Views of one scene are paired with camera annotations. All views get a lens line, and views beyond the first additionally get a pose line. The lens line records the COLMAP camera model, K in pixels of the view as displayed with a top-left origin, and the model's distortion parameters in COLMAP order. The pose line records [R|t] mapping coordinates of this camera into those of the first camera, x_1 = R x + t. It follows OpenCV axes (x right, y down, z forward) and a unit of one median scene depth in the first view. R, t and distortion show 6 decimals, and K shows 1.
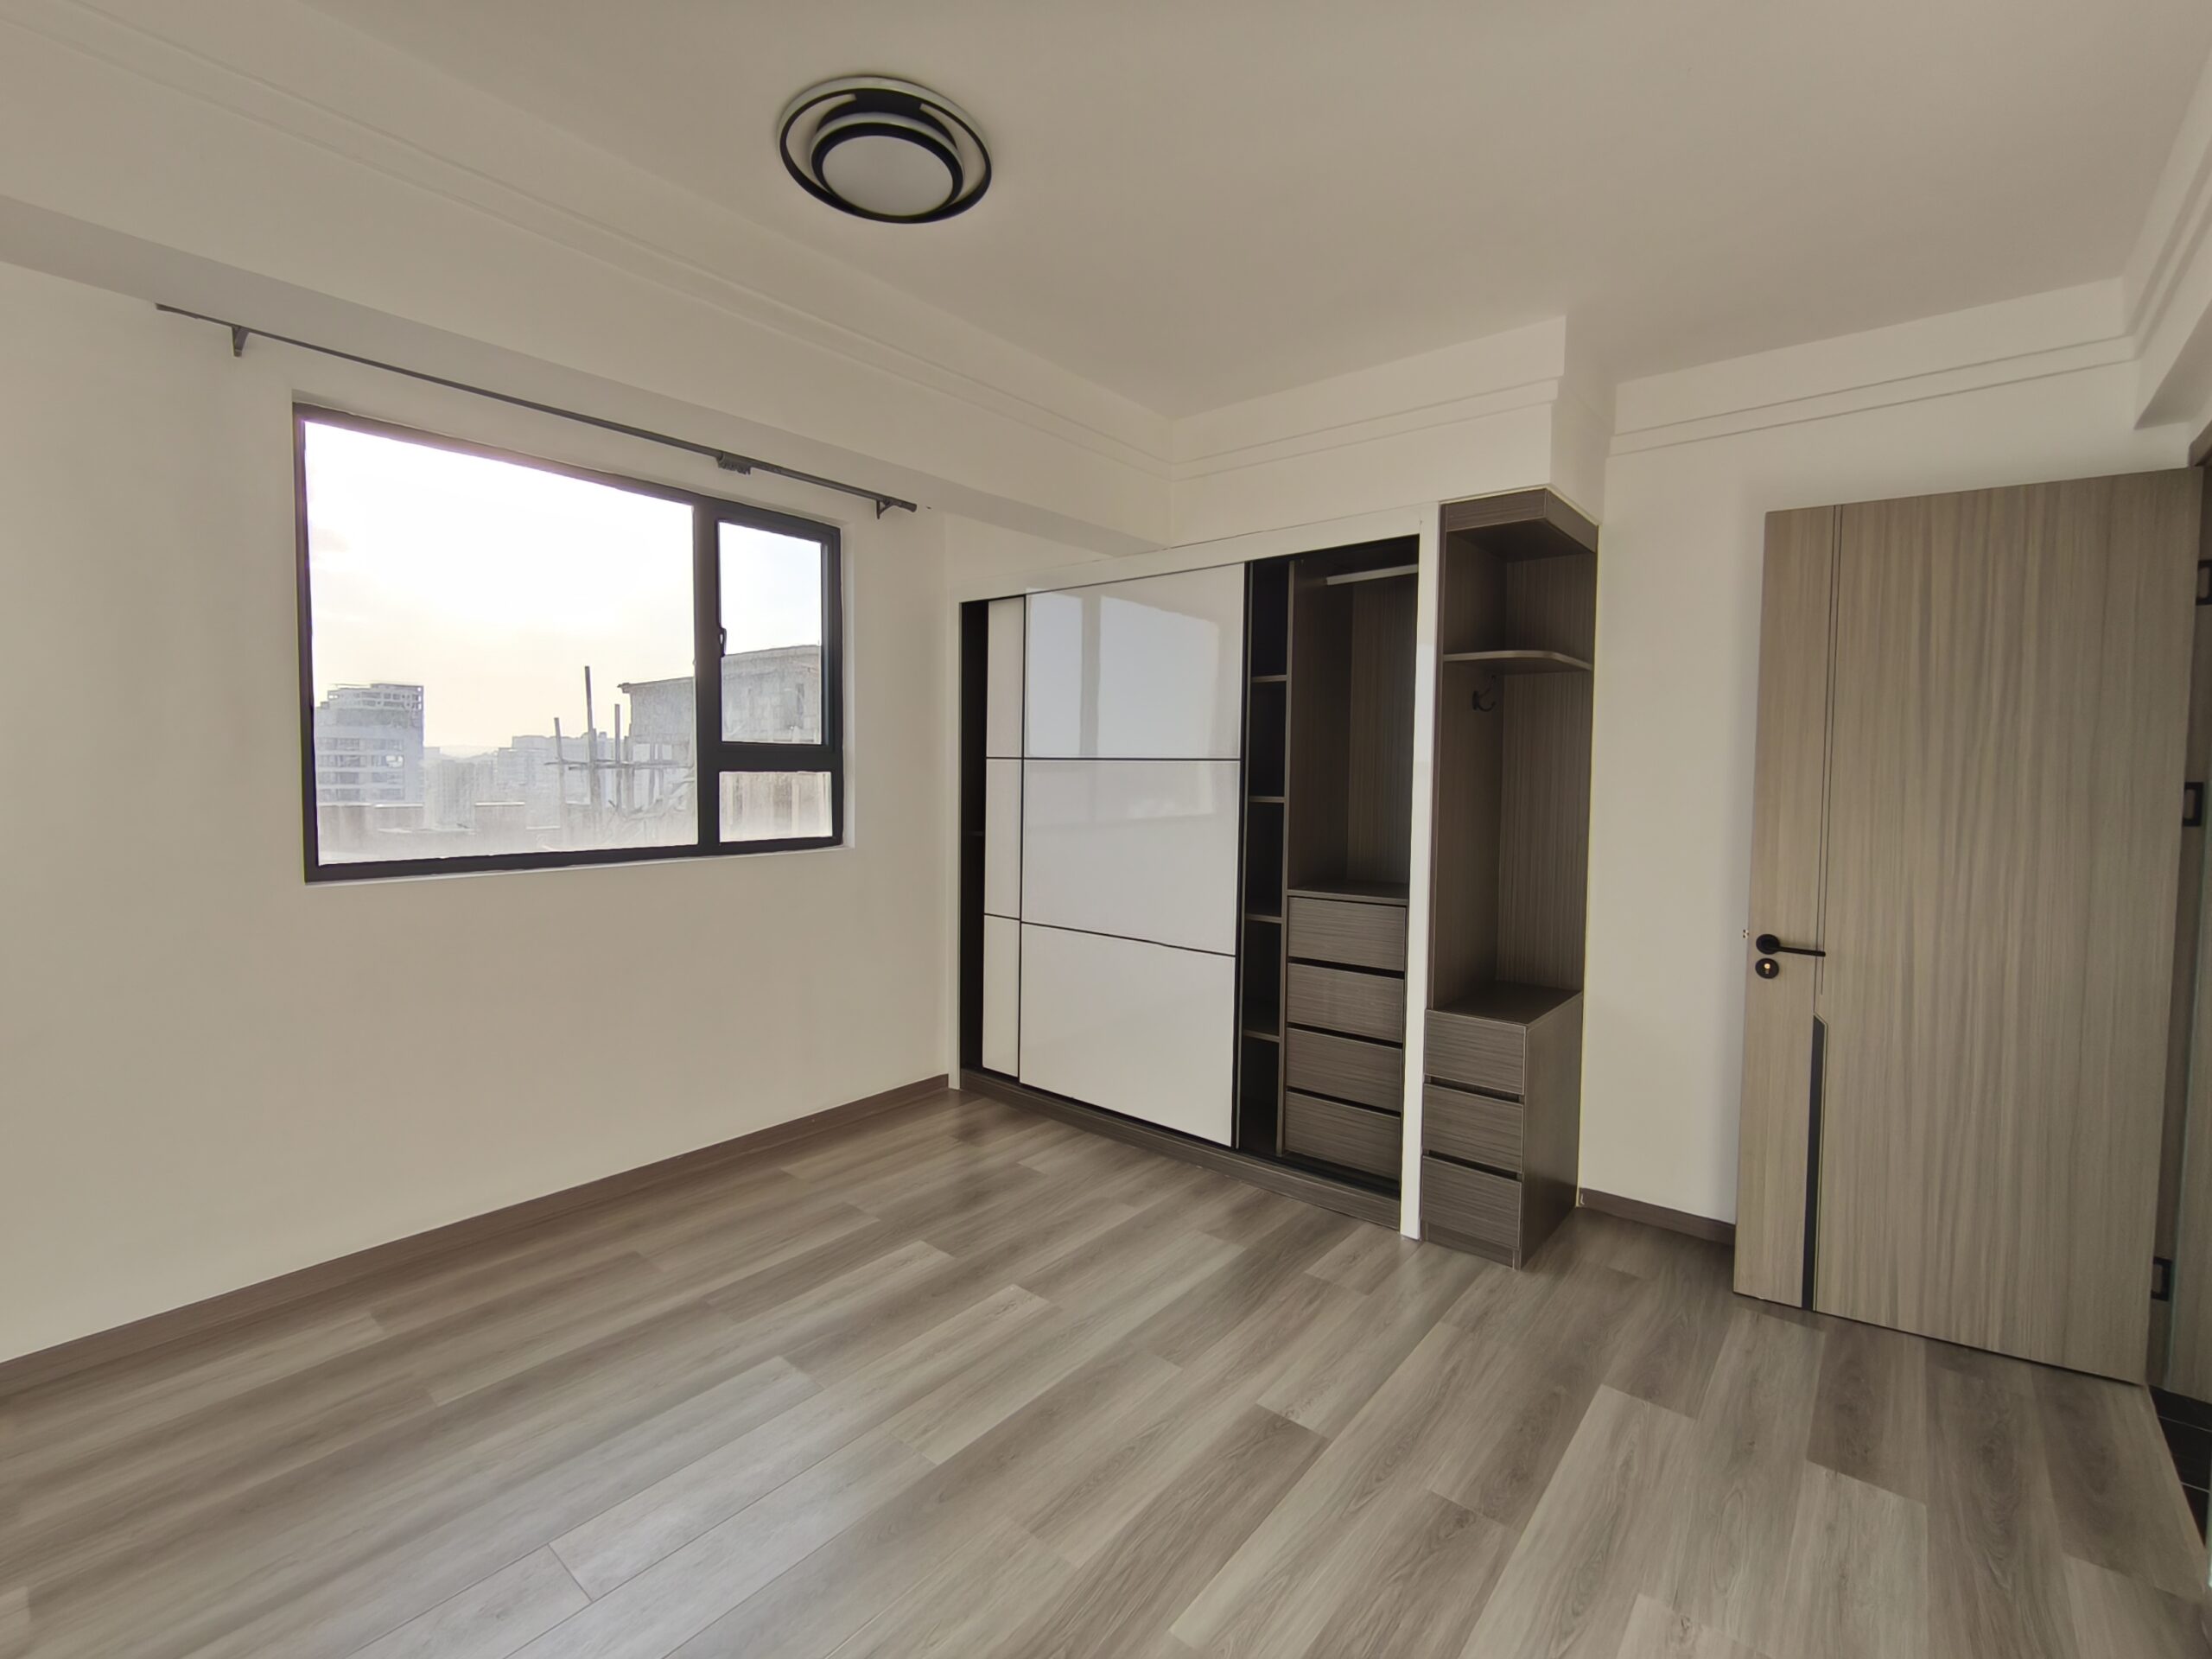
lens RADIAL K [[948.3, 0, 1117.7], [0, 948.3, 831.8], [0, 0, 1]] dist [0.003963, 0.001627]
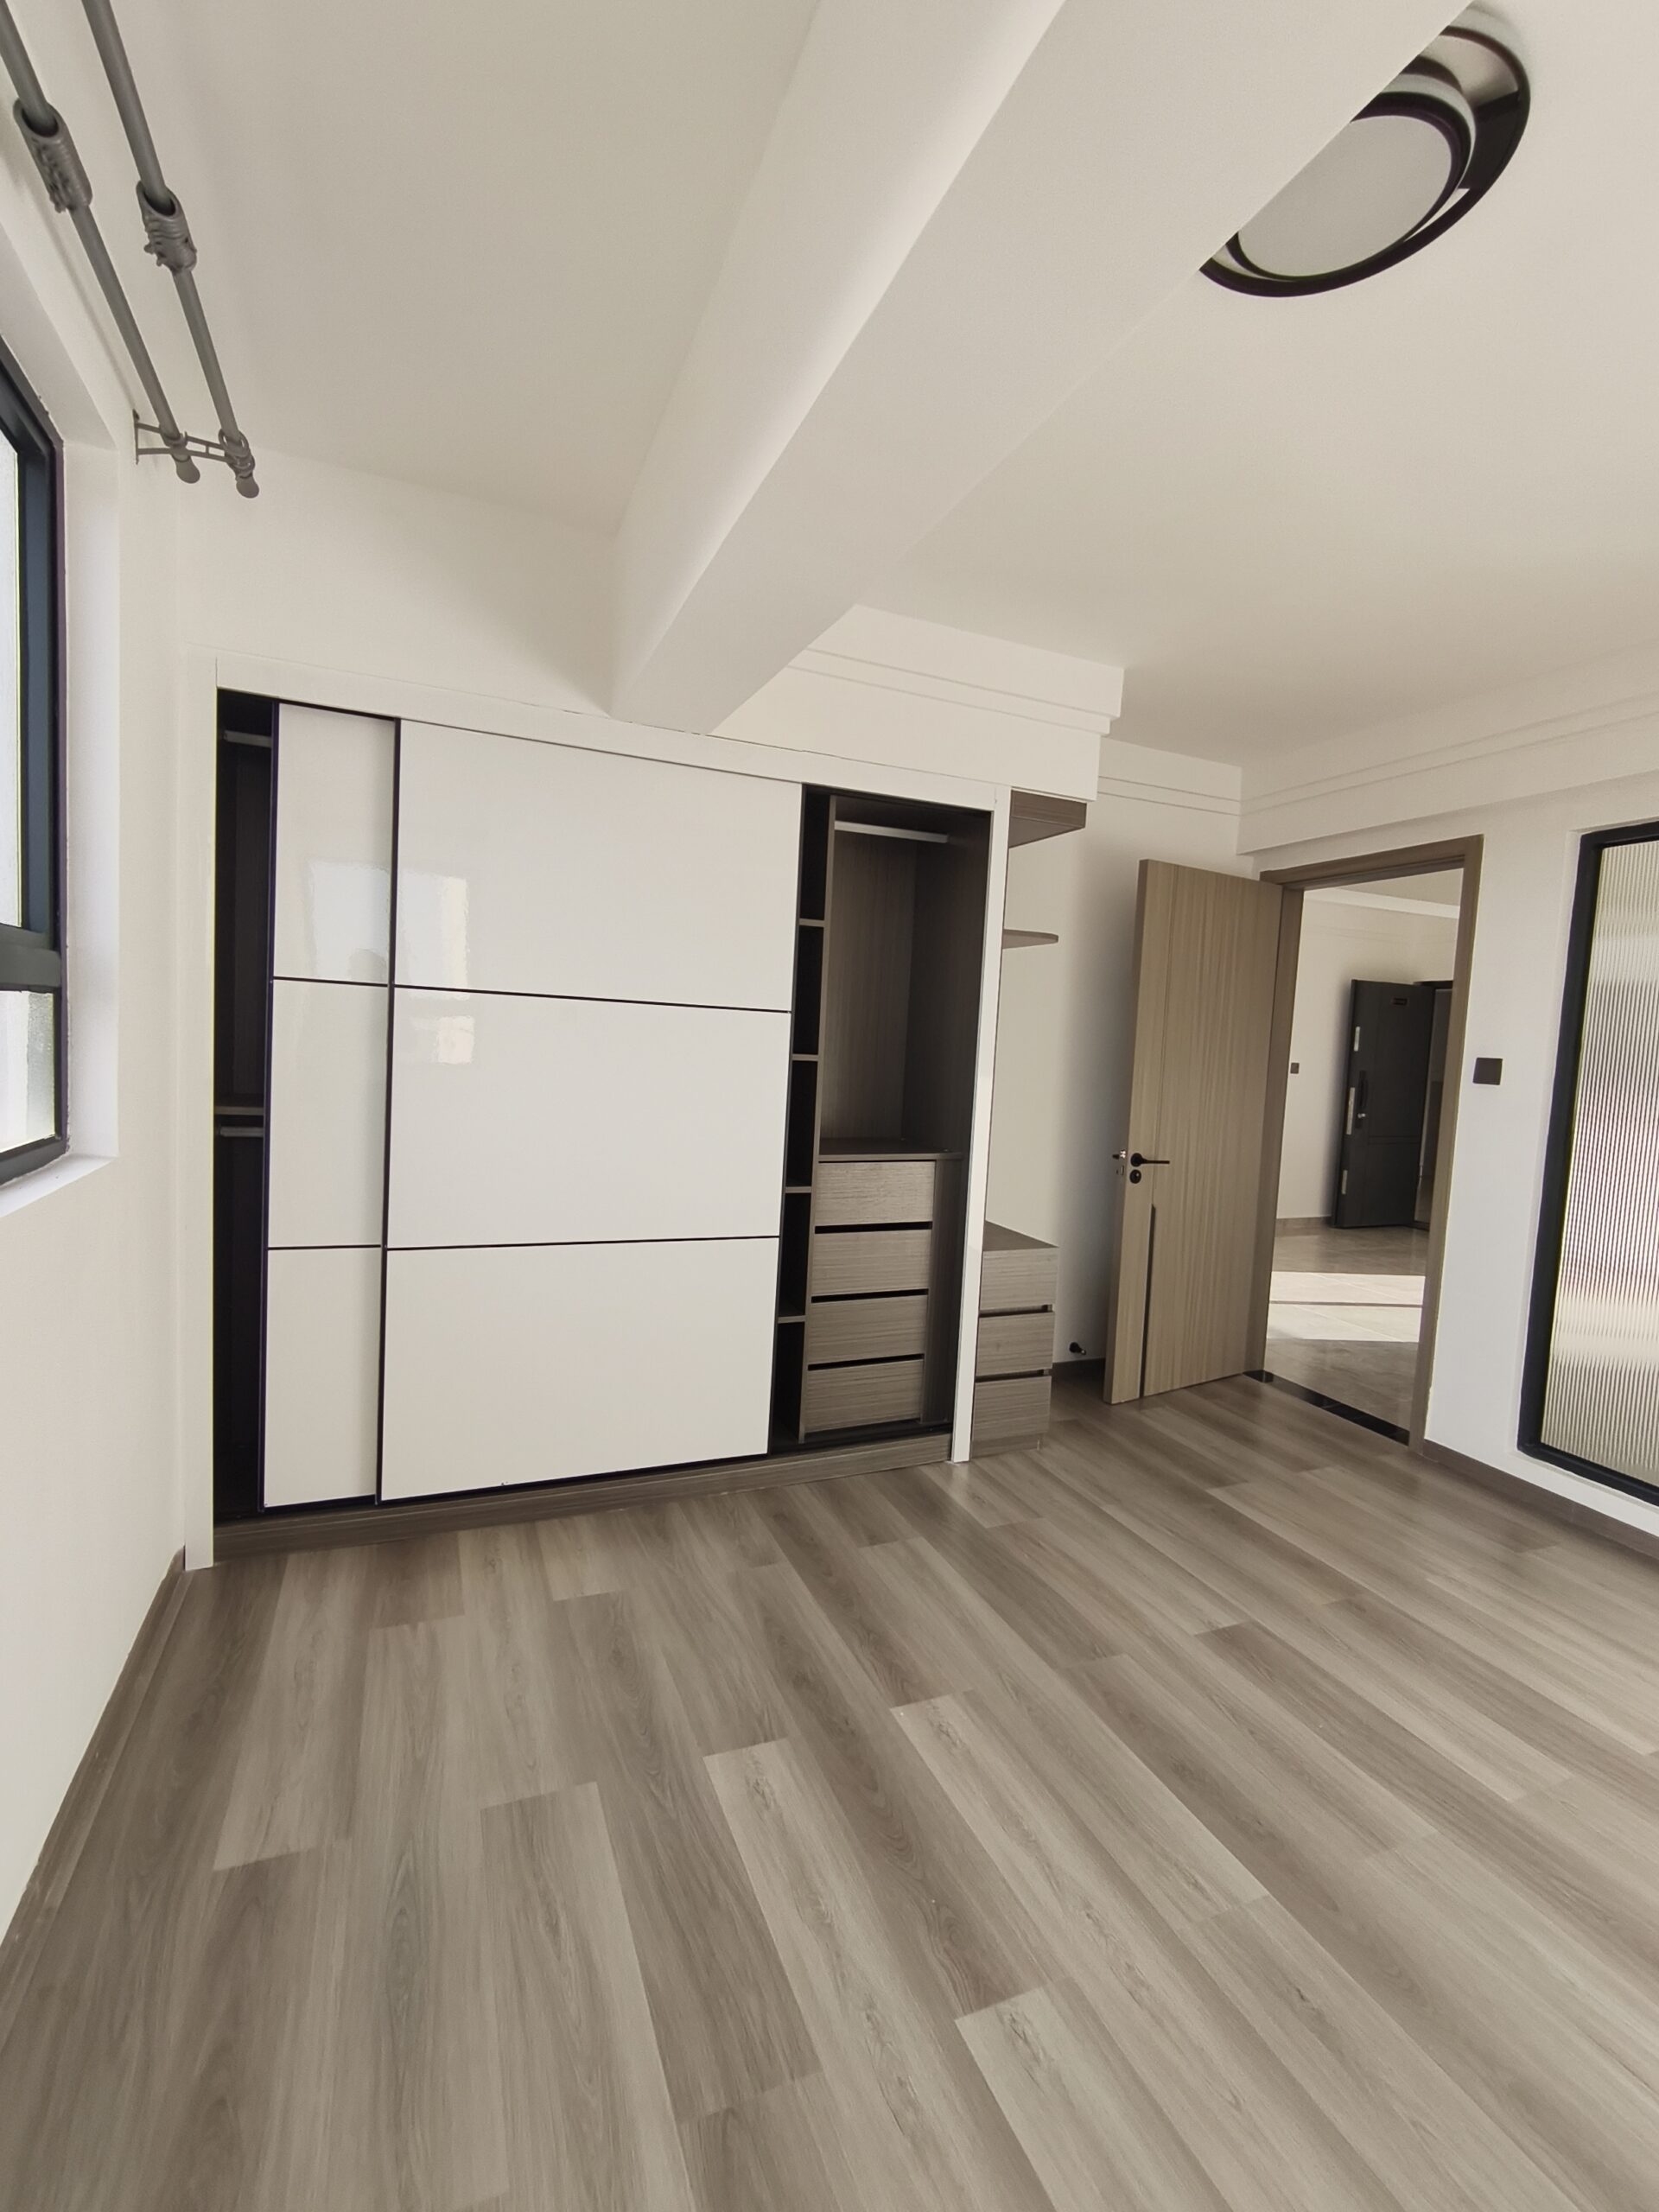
lens RADIAL K [[948.3, 0, 774.4], [0, 948.3, 1111.5], [0, 0, 1]] dist [0.003963, 0.001627]
pose [[0.492819, -0.054624, 0.868416, -0.669775], [0.014622, 0.998407, 0.054502, -0.033690], [-0.870009, -0.014162, 0.492833, 0.610470]]
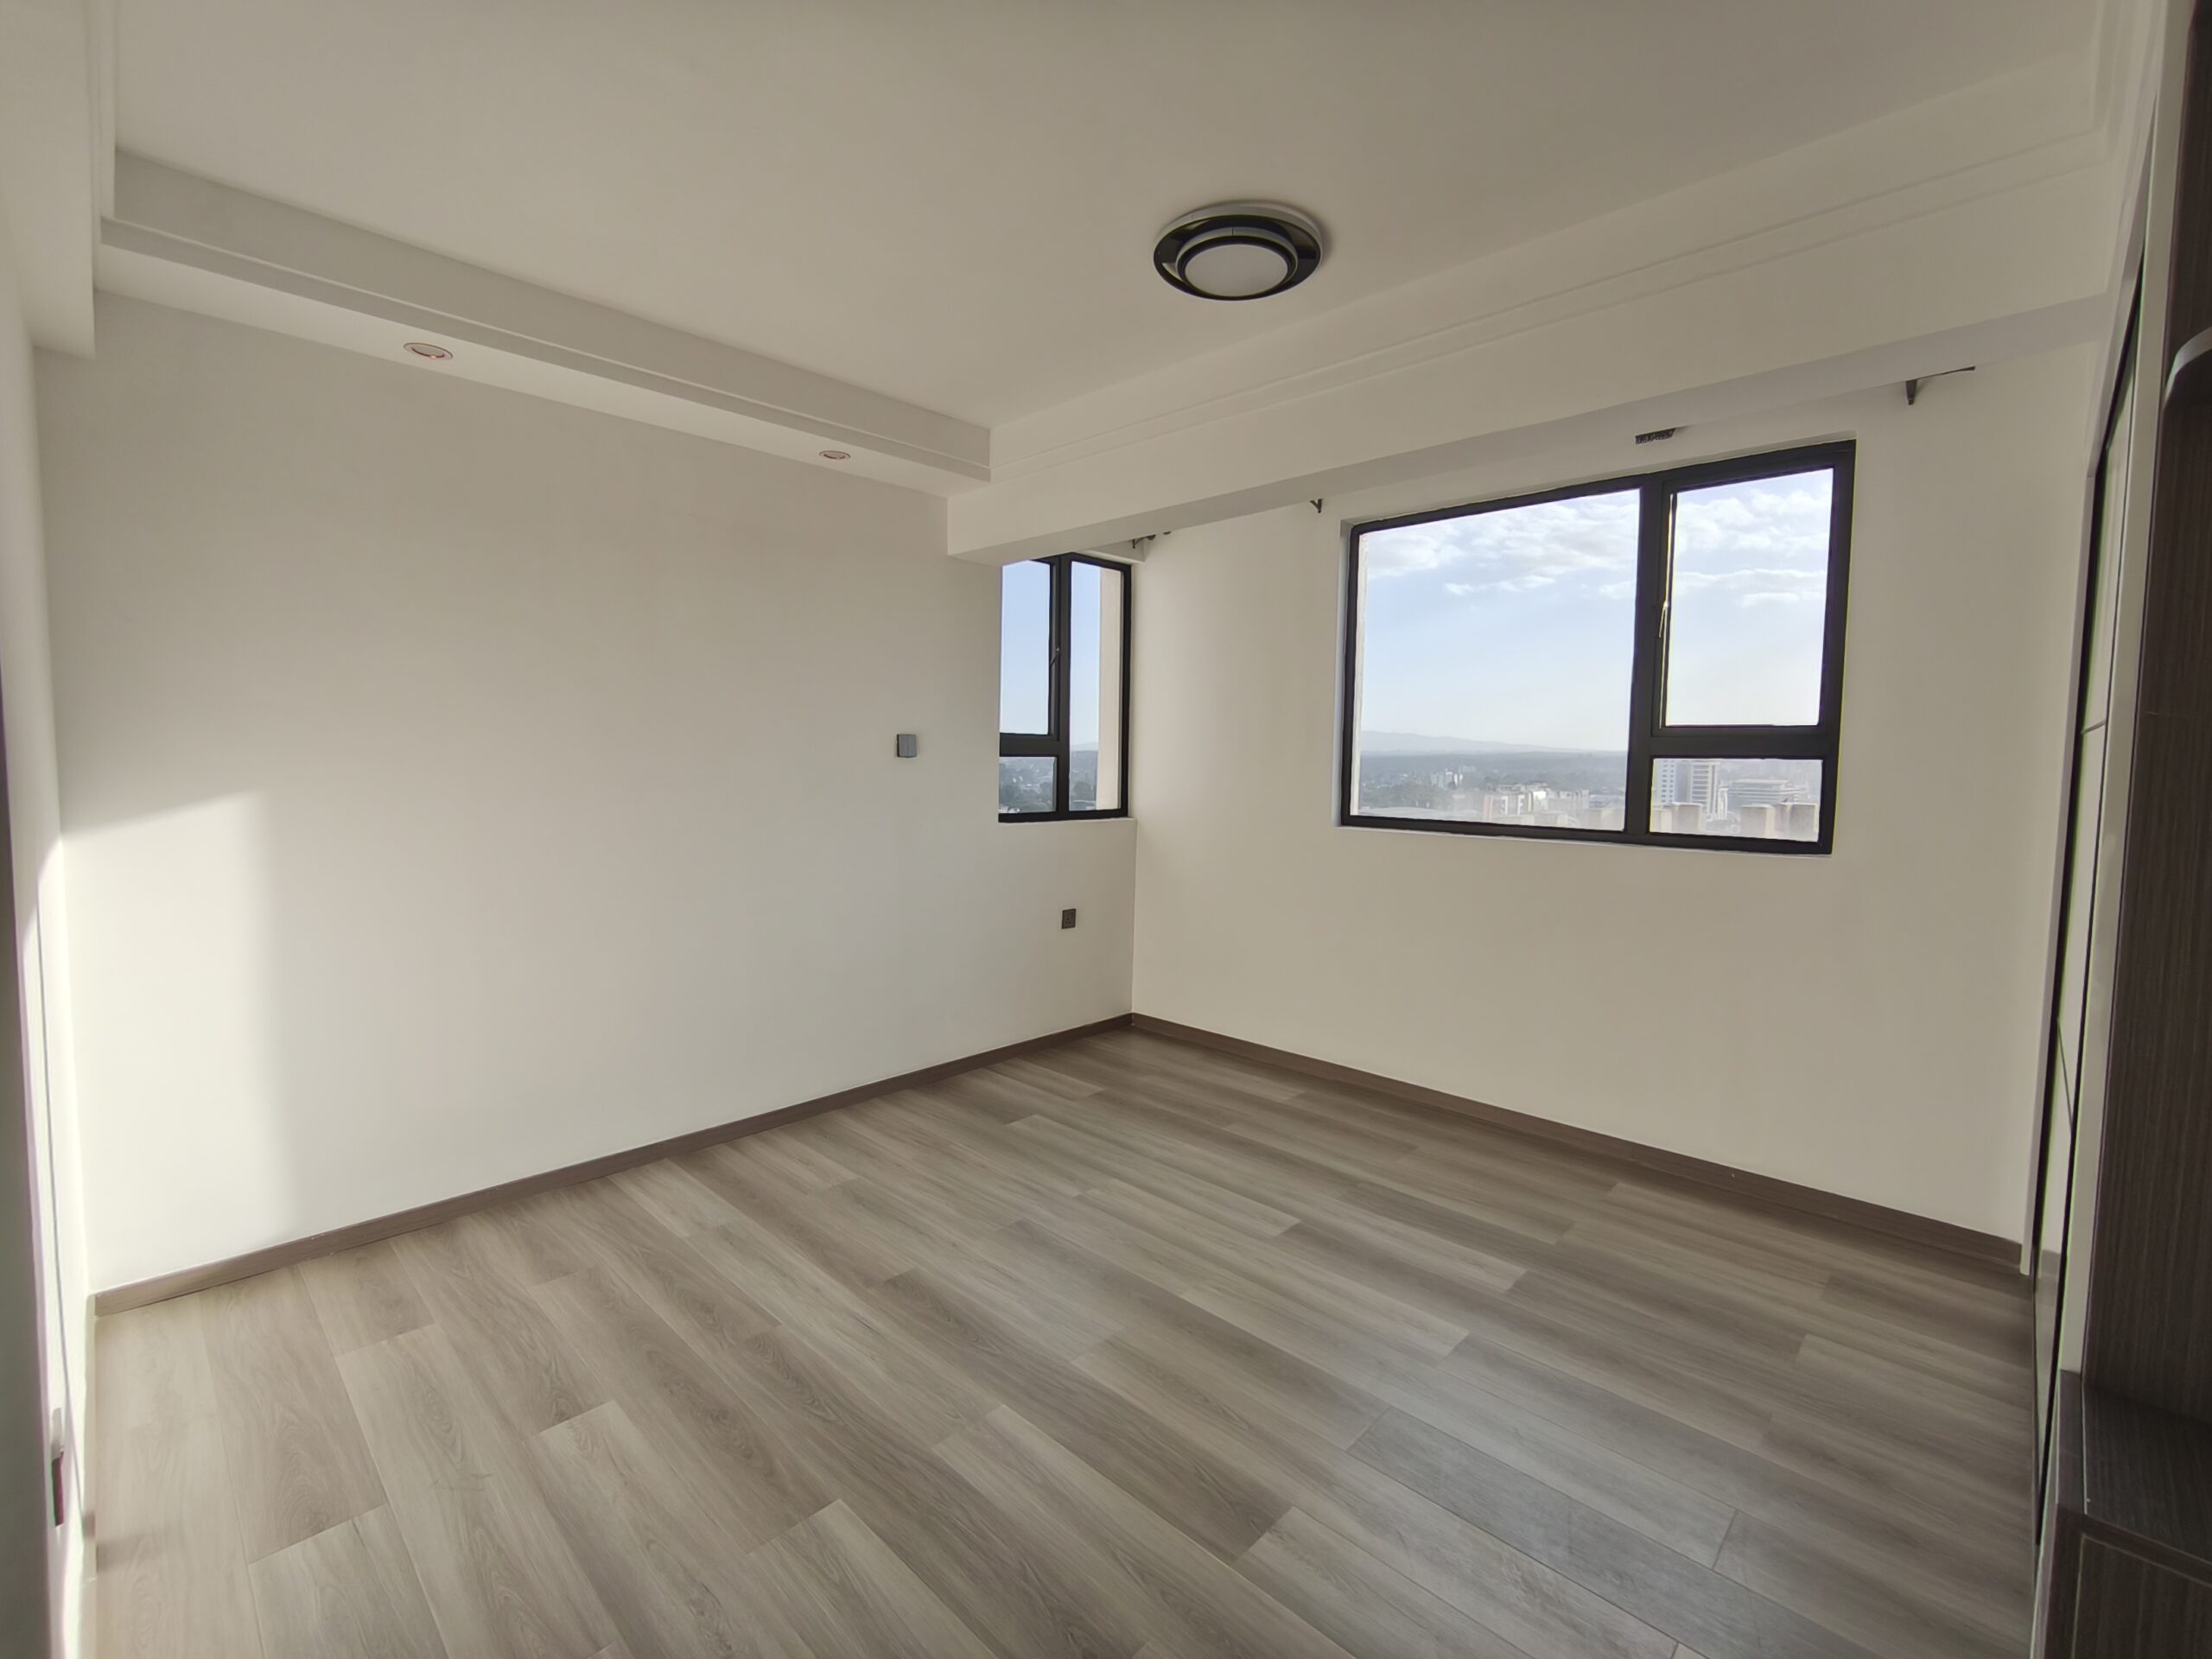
lens RADIAL K [[948.3, 0, 1106.5], [0, 948.3, 818.5], [0, 0, 1]] dist [0.003963, 0.001627]
pose [[-0.043813, 0.057849, -0.997363, 0.642735], [-0.081108, 0.994821, 0.061264, -0.018804], [0.995742, 0.083579, -0.038894, 0.563292]]
